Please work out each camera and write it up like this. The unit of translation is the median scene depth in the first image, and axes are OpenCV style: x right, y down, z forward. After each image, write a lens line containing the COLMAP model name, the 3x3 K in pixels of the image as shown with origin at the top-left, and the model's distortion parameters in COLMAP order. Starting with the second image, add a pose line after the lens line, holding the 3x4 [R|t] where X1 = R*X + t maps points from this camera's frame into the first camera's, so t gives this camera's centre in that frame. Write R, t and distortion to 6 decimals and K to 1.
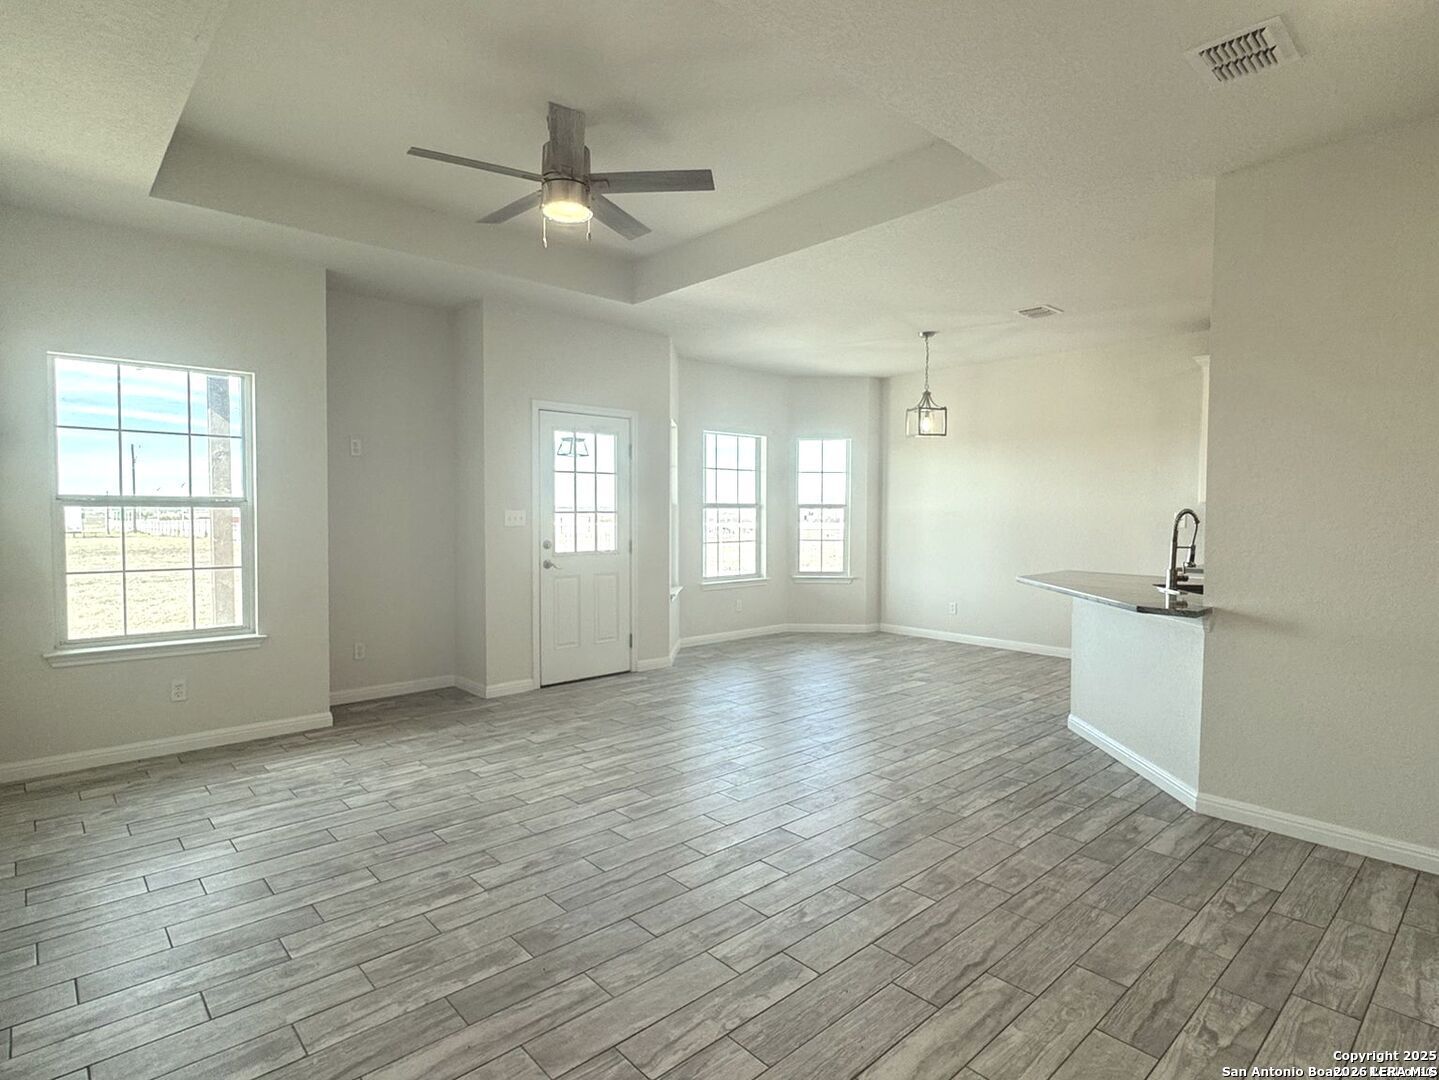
lens RADIAL K [[777.3, 0, 695.4], [0, 777.3, 541.7], [0, 0, 1]] dist [0.000836, 0.000373]
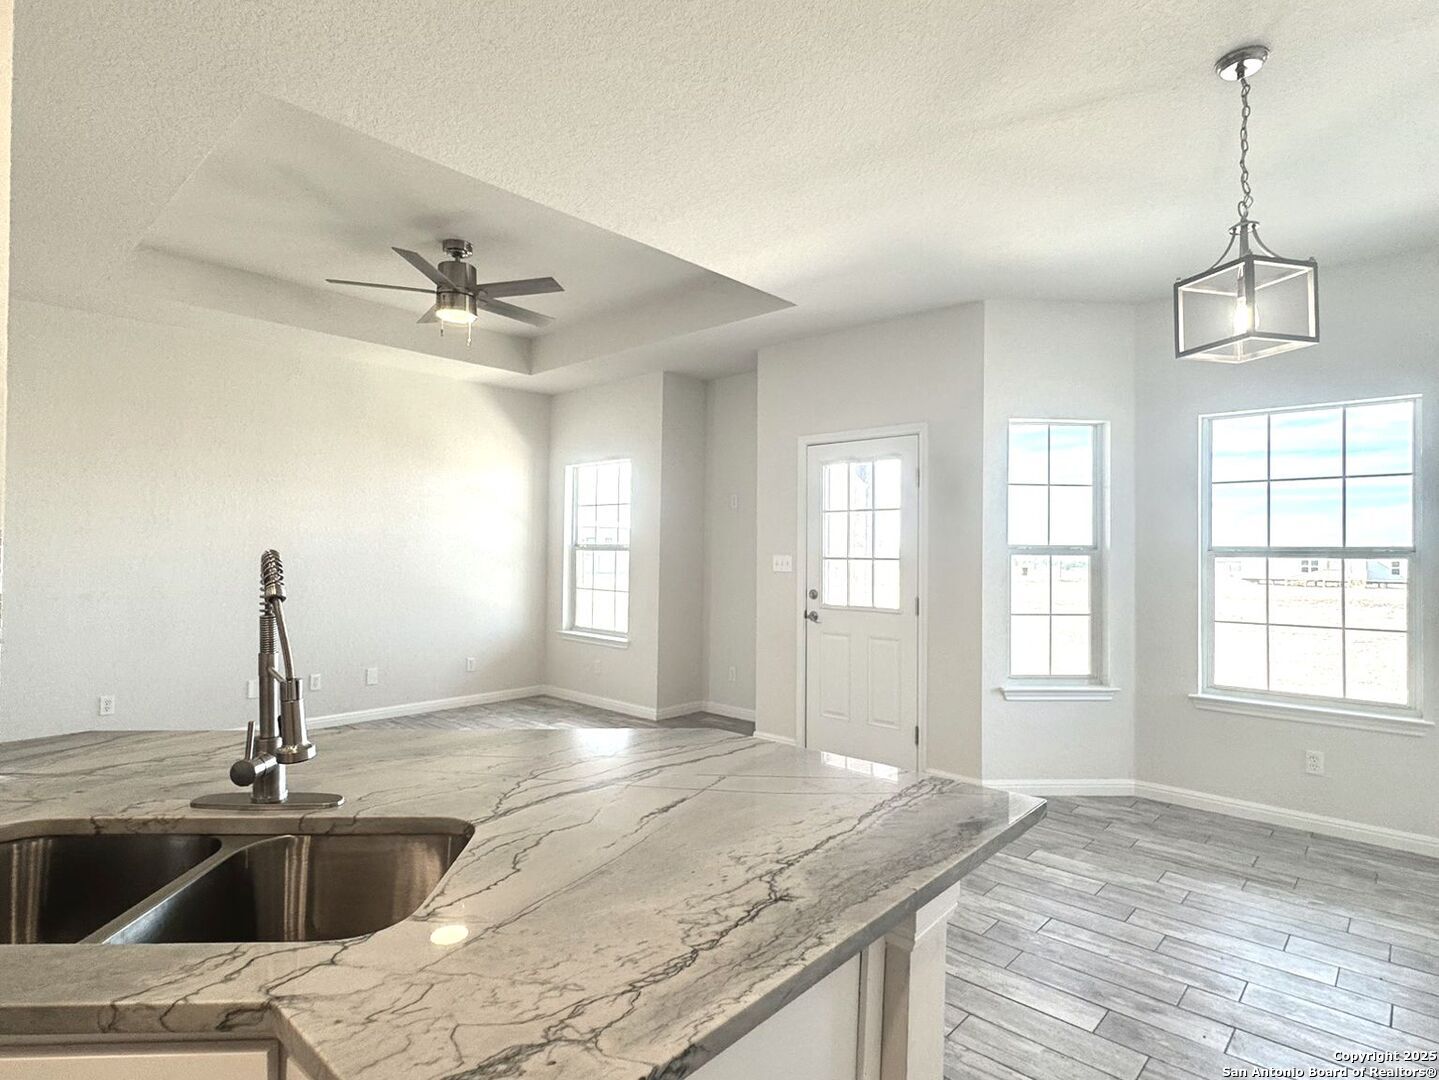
lens RADIAL K [[777.3, 0, 695.4], [0, 777.3, 541.7], [0, 0, 1]] dist [0.000836, 0.000373]
pose [[0.085072, -0.015066, -0.996261, 0.641485], [-0.053425, 0.998378, -0.019660, -0.029356], [0.994941, 0.054898, 0.084129, 0.736965]]
